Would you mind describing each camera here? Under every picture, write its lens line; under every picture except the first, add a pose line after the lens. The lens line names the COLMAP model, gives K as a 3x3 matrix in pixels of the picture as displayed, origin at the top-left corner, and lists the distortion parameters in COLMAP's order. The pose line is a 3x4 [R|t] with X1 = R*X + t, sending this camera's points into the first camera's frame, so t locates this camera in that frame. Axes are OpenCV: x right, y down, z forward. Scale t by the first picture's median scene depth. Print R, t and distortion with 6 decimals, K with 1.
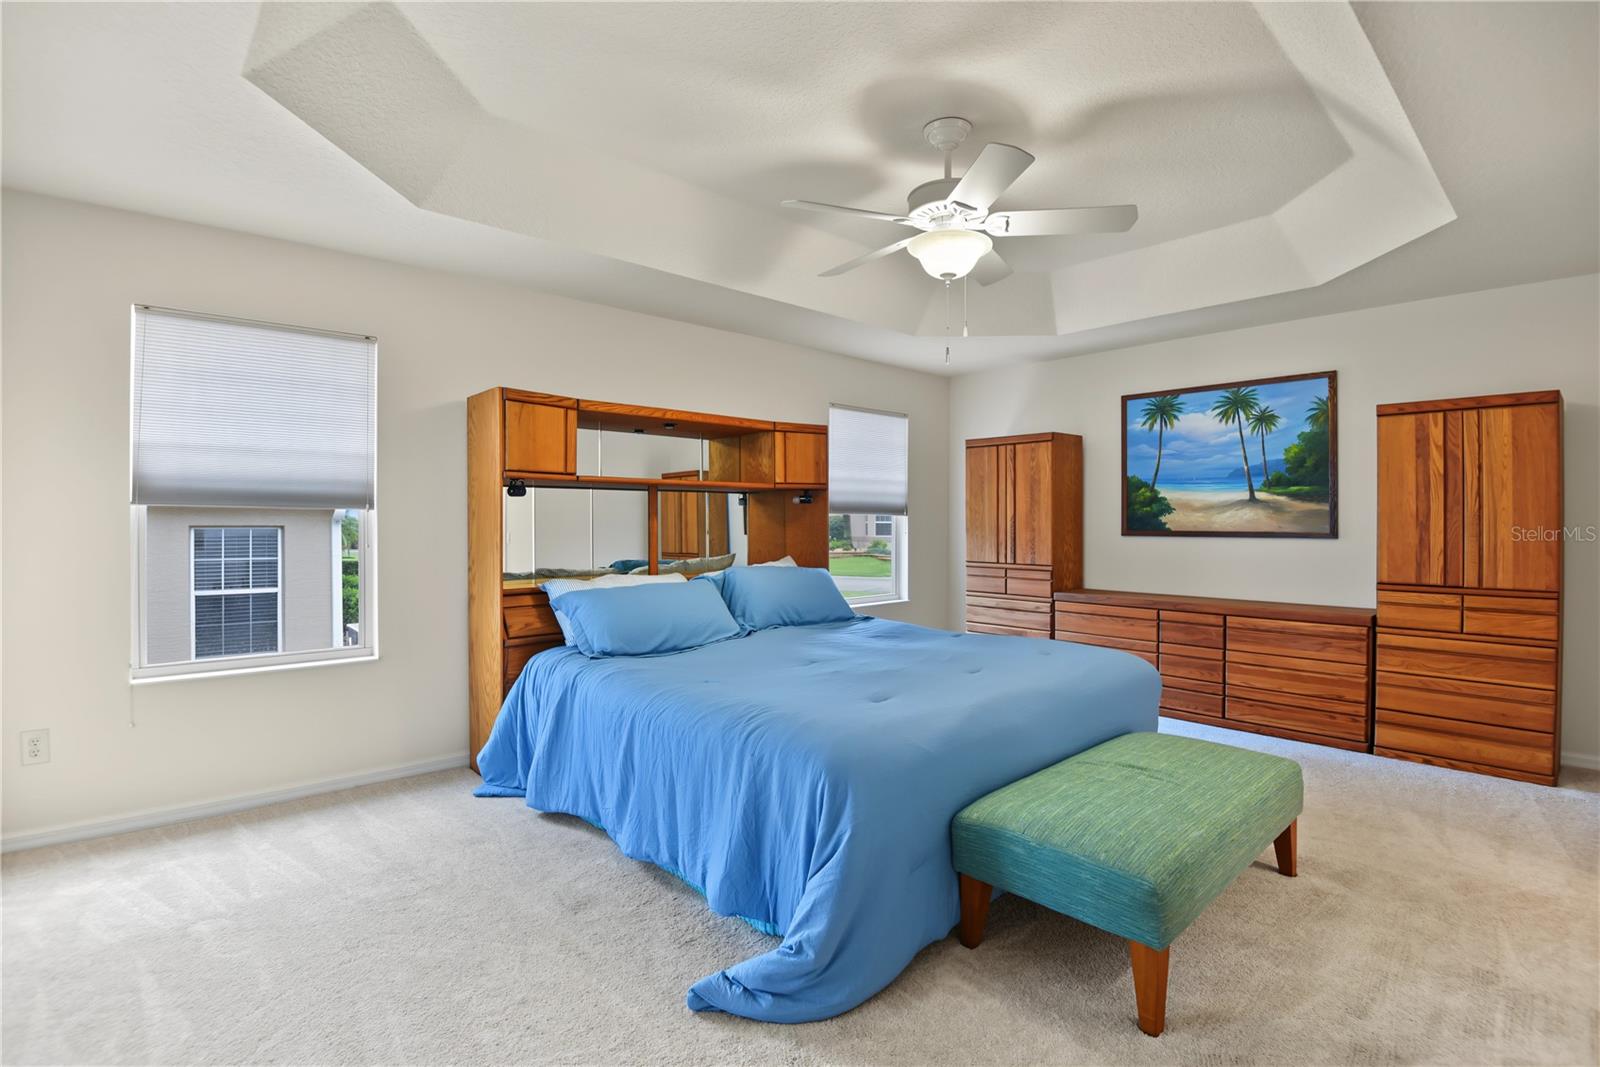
lens RADIAL K [[761.7, 0, 795.0], [0, 761.7, 529.2], [0, 0, 1]] dist [-0.000338, -0.021625]
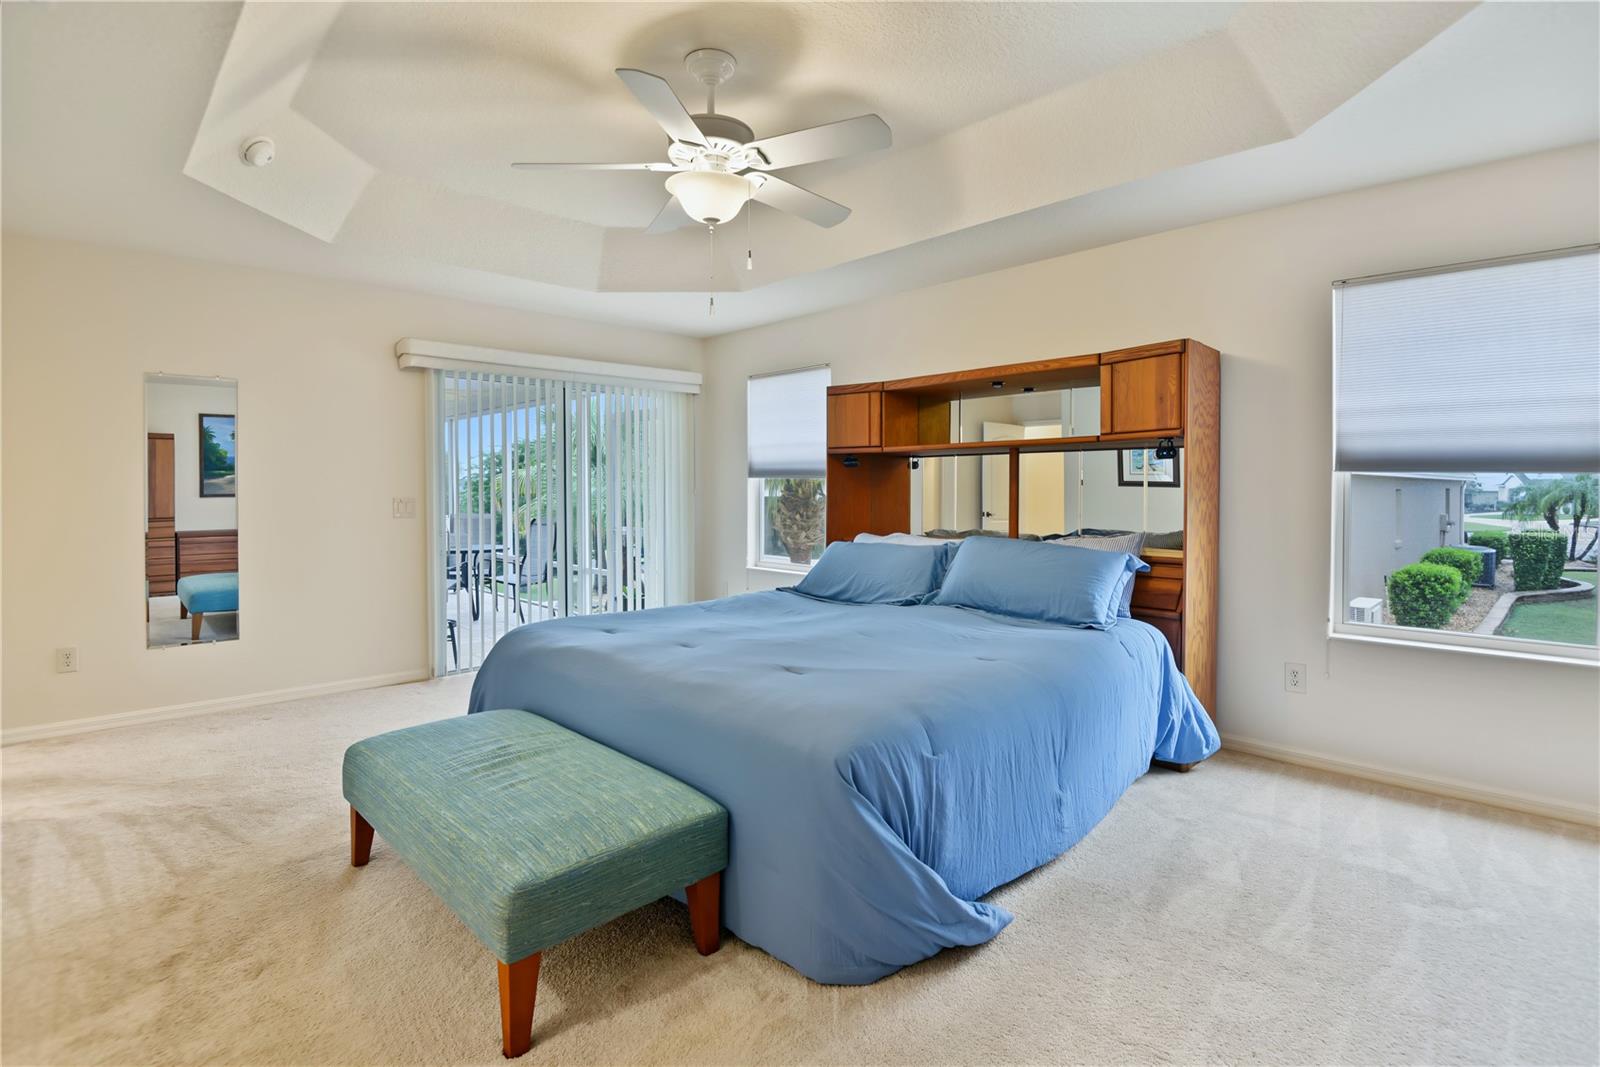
lens RADIAL K [[761.7, 0, 795.0], [0, 761.7, 529.2], [0, 0, 1]] dist [-0.000338, -0.021625]
pose [[0.032806, 0.051686, -0.998124, 0.888054], [-0.009010, 0.998637, 0.051416, -0.003743], [0.999421, 0.007306, 0.033227, 0.827229]]
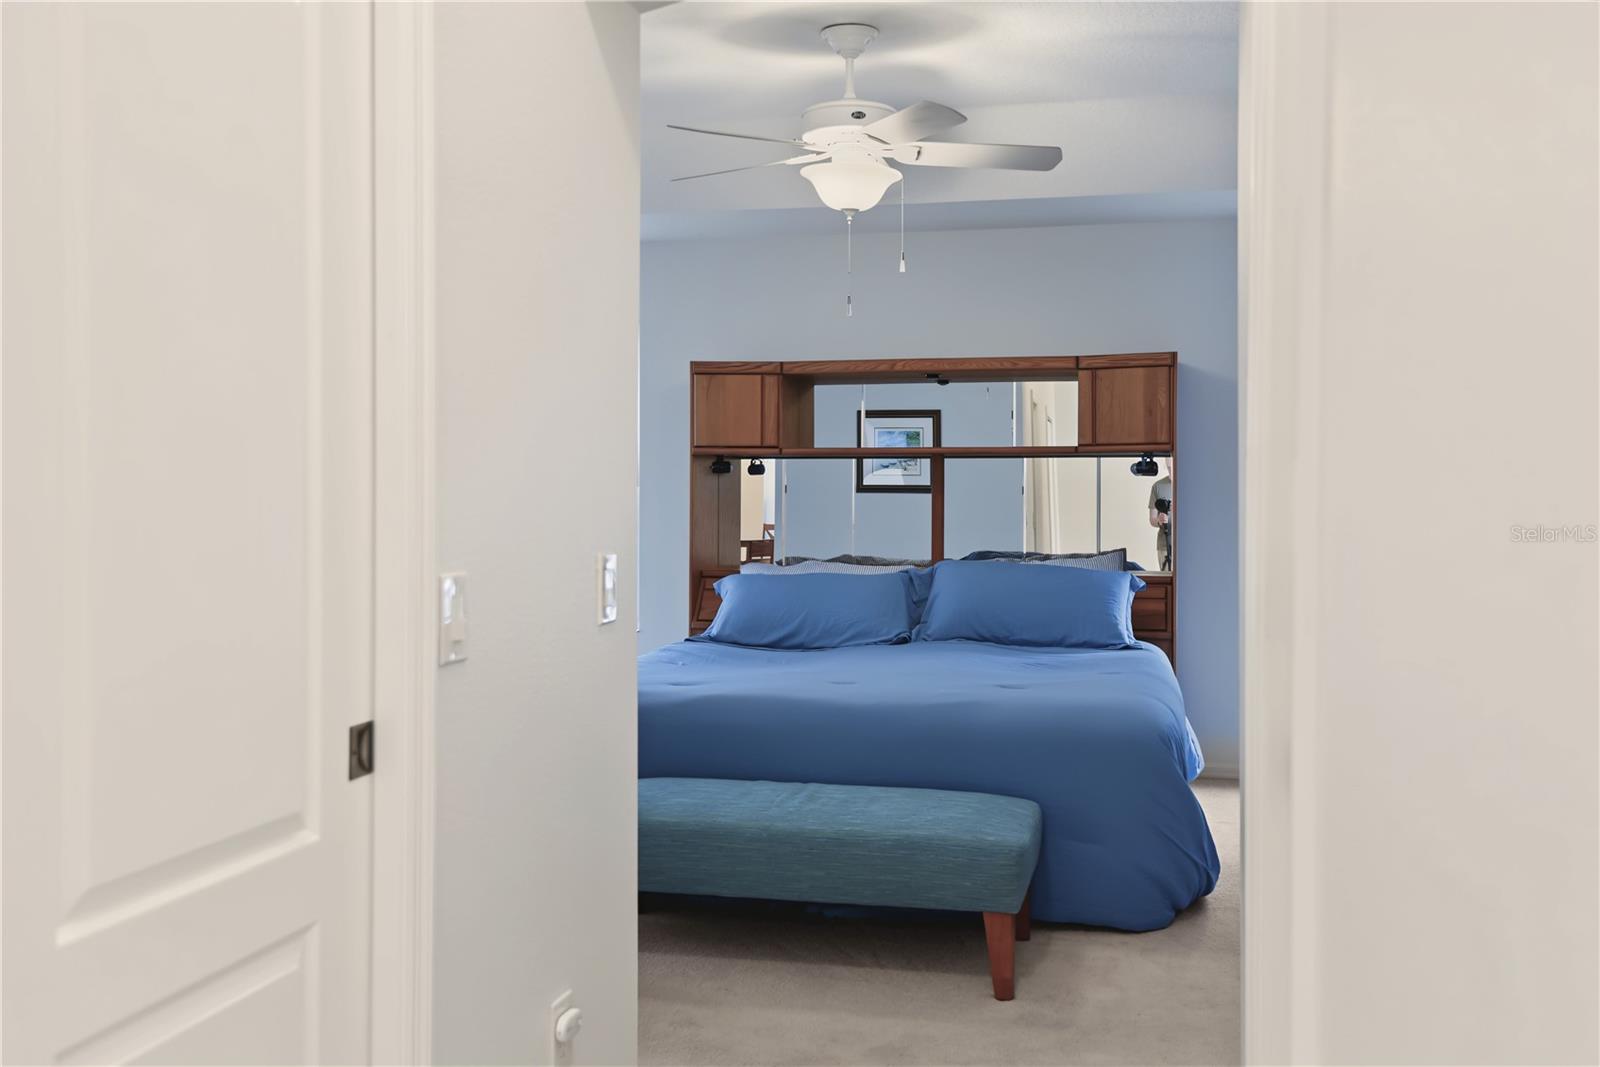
lens RADIAL K [[1593.8, 0, 800.0], [0, 1593.8, 533.5], [0, 0, 1]] dist [0.090252, 0.000102]
pose [[0.571737, 0.020948, -0.820170, 1.252860], [-0.009350, 0.999775, 0.019017, -0.006882], [0.820384, -0.003204, 0.571804, -0.044134]]
